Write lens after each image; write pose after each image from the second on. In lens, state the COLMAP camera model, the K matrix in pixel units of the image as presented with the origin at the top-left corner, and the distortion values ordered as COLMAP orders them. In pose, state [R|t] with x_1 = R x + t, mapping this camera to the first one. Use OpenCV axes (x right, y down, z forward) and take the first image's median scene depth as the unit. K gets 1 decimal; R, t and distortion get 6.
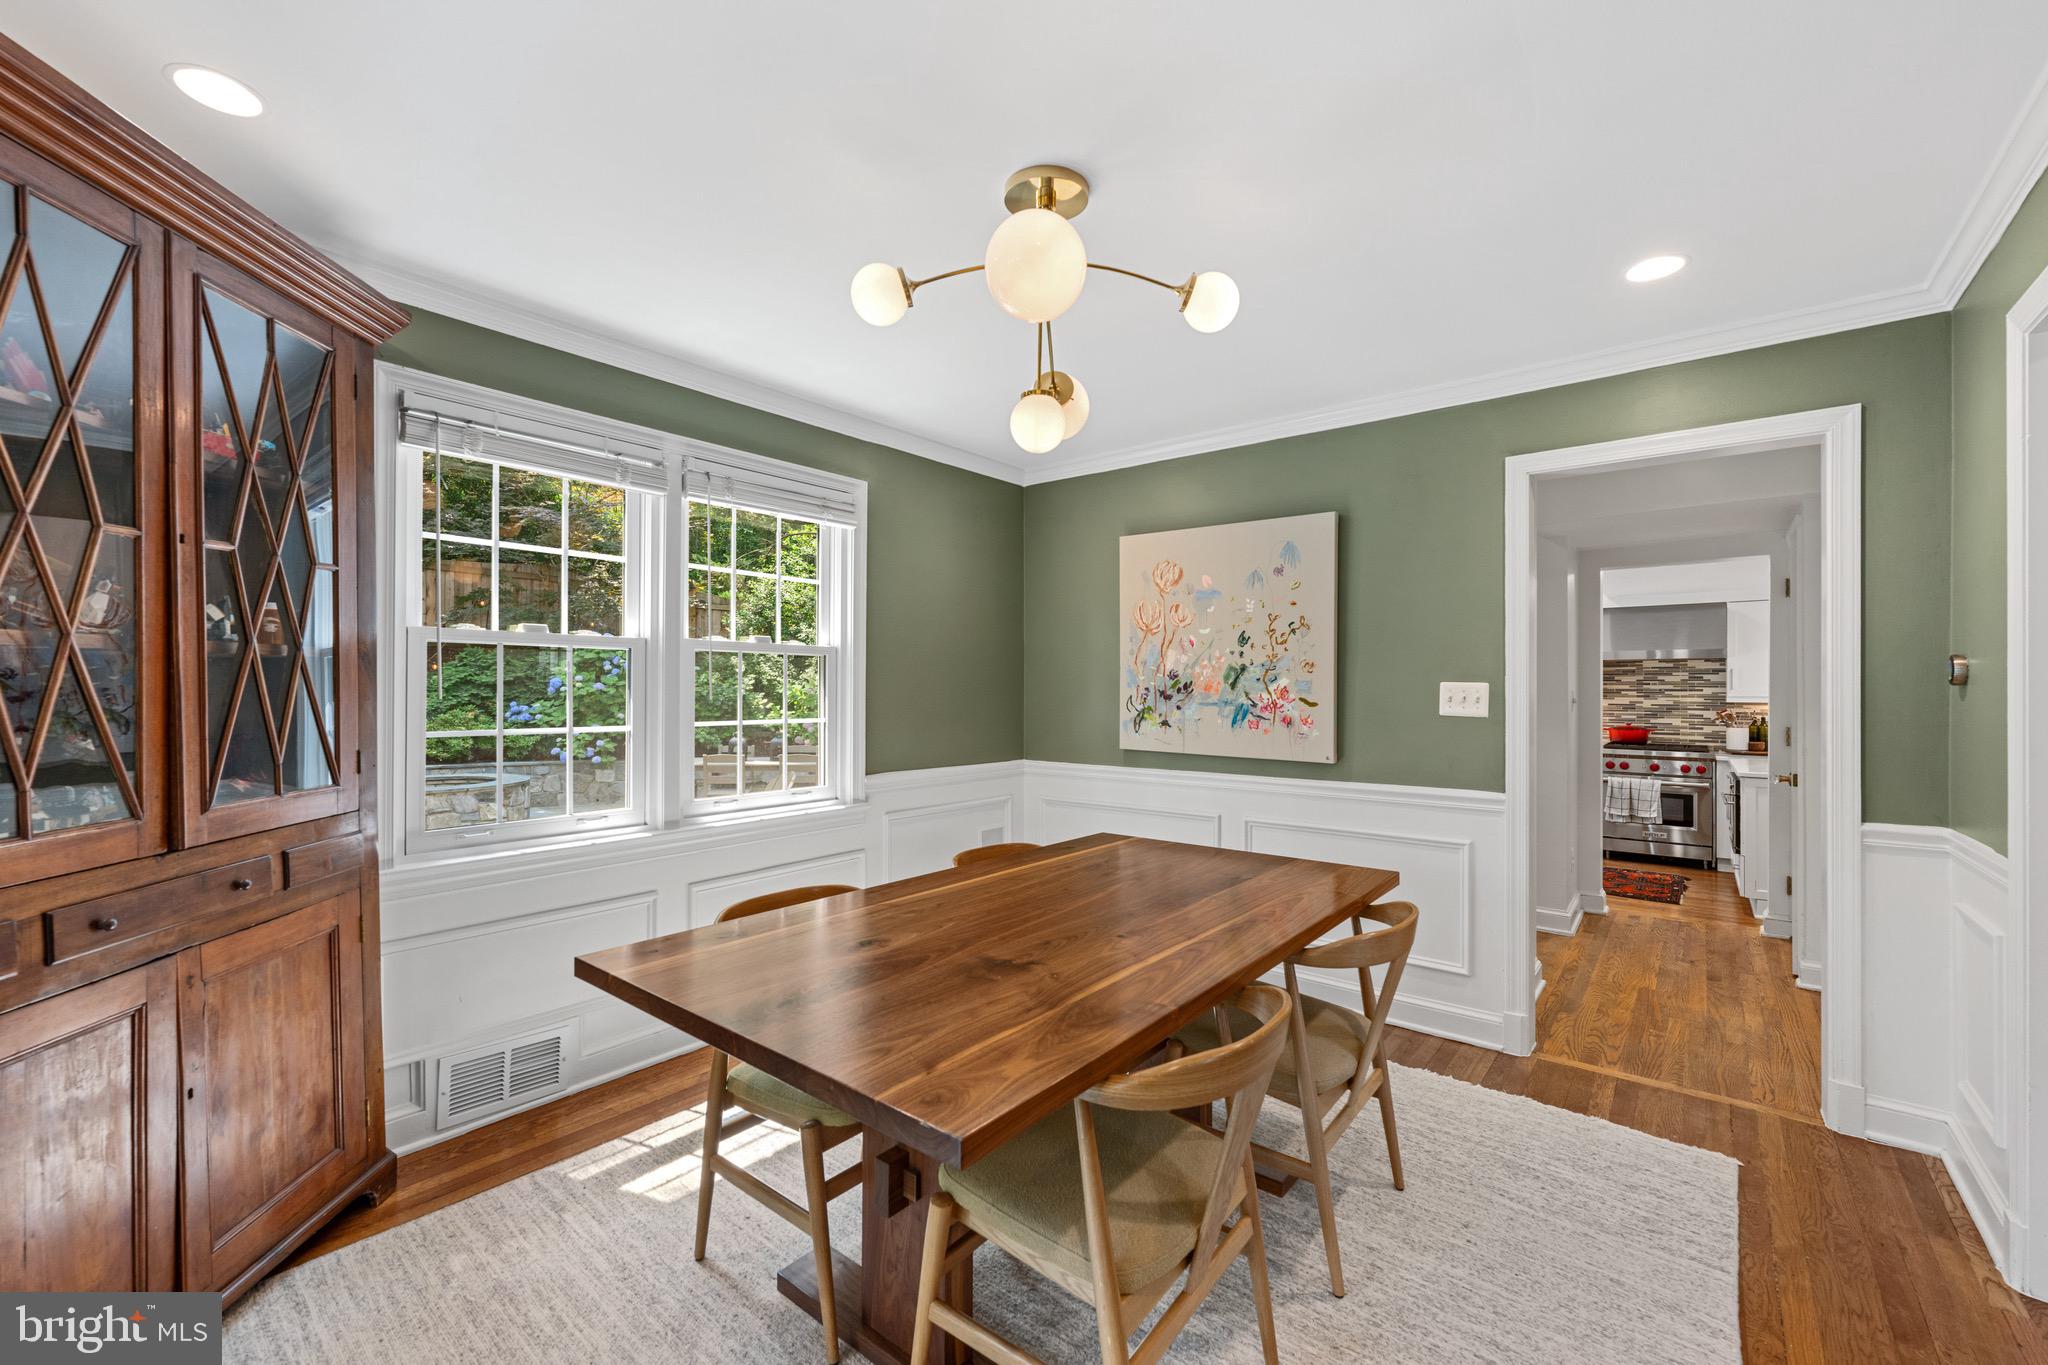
lens RADIAL K [[818.2, 0, 1027.2], [0, 818.2, 696.1], [0, 0, 1]] dist [0.000755, -0.000017]
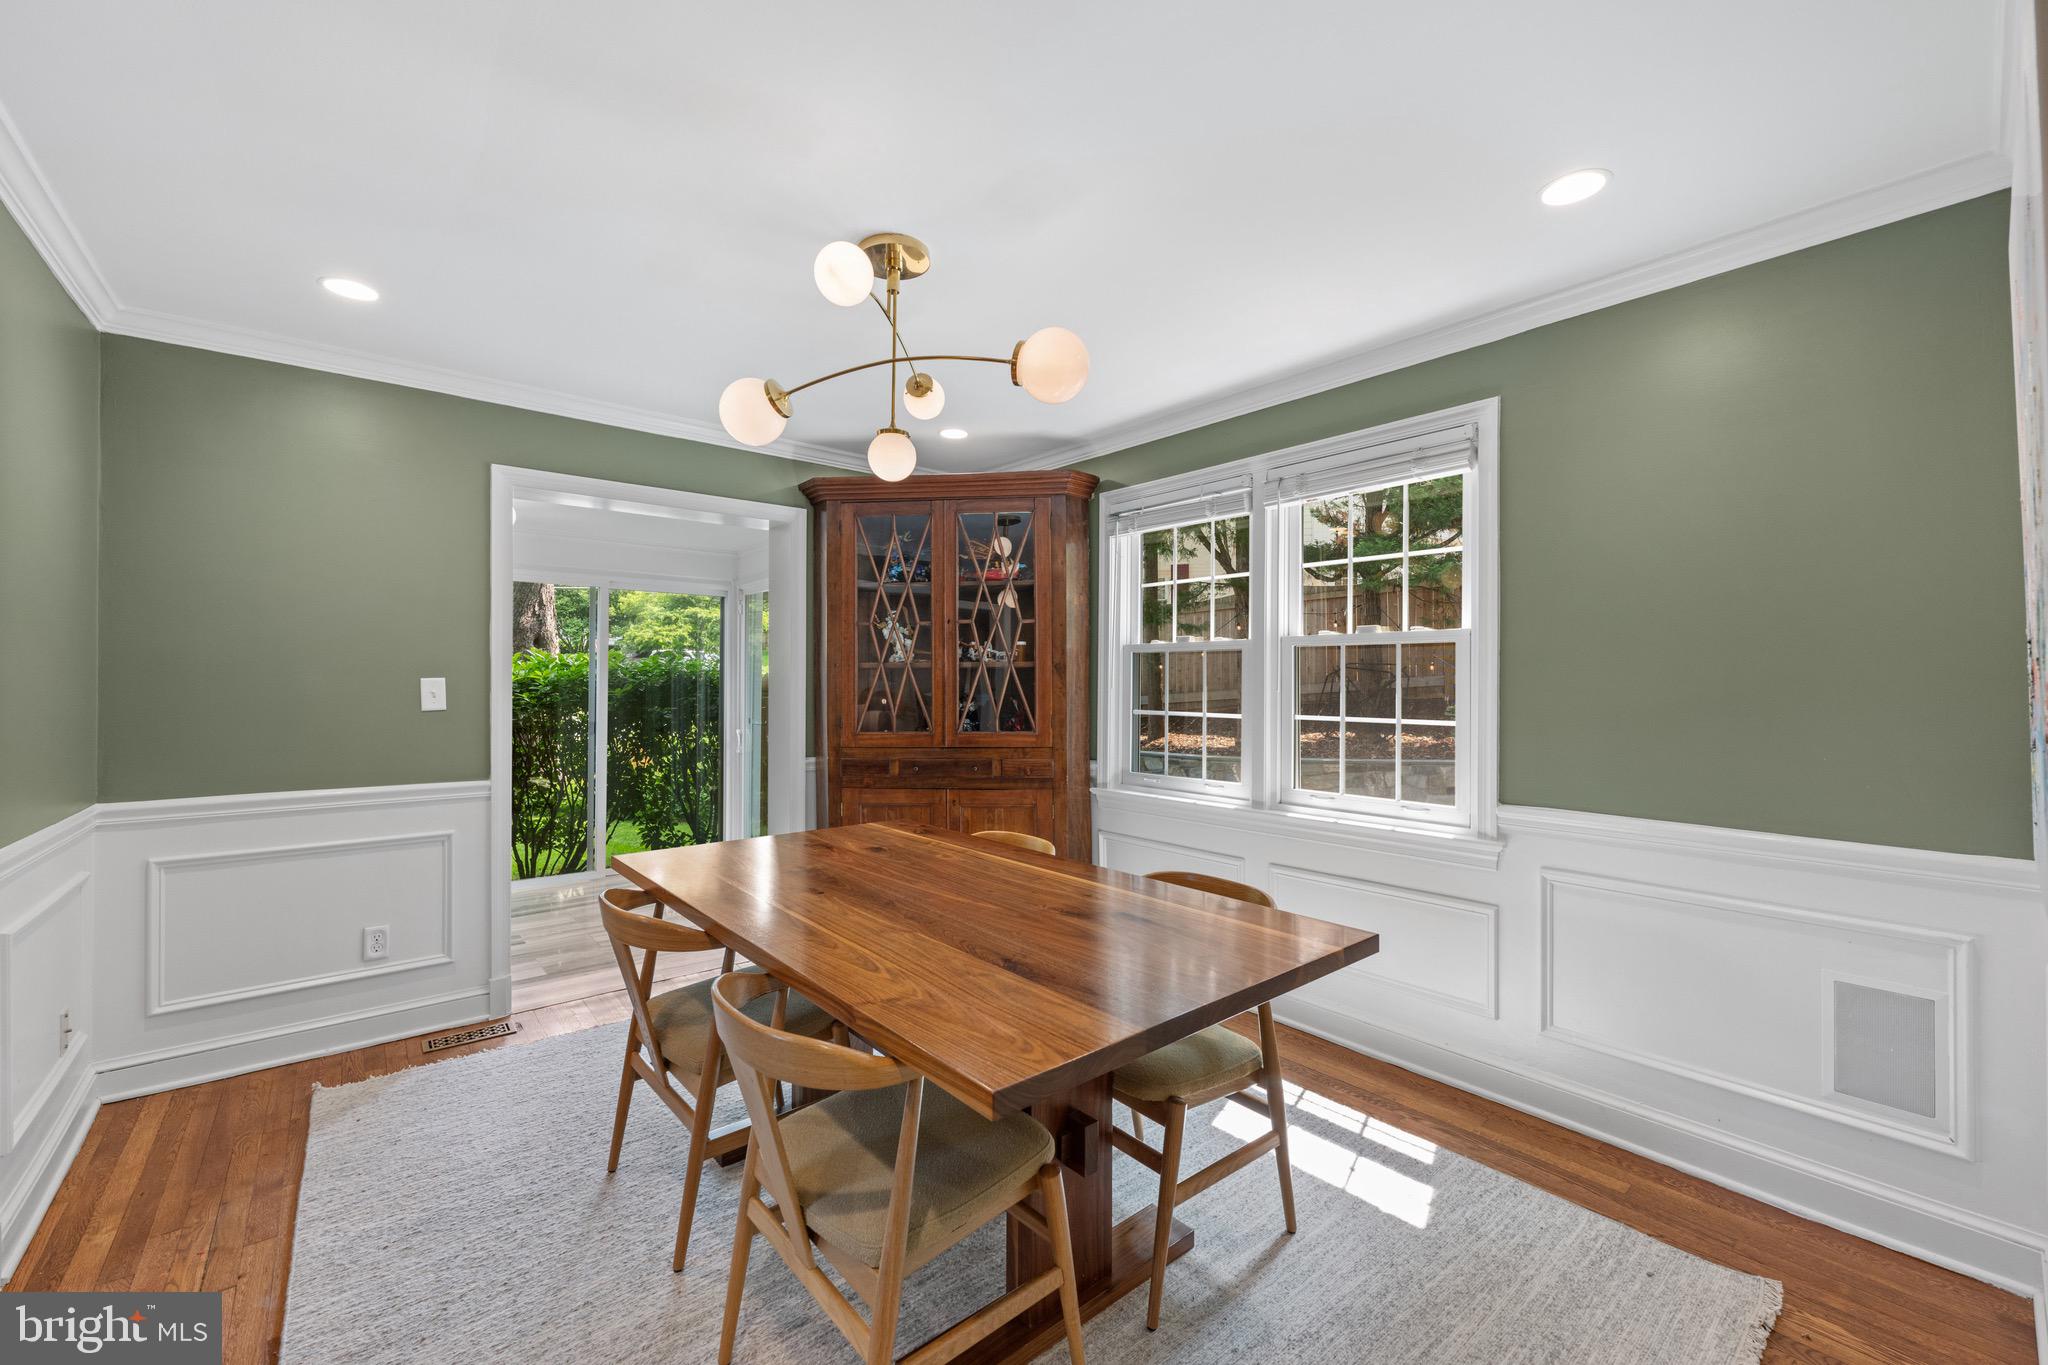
lens RADIAL K [[818.2, 0, 1024.9], [0, 818.2, 671.1], [0, 0, 1]] dist [0.000755, -0.000017]
pose [[-0.174692, -0.011699, -0.984554, 0.621841], [-0.007375, 0.999917, -0.010573, -0.008869], [0.984595, 0.005414, -0.174764, 0.763658]]
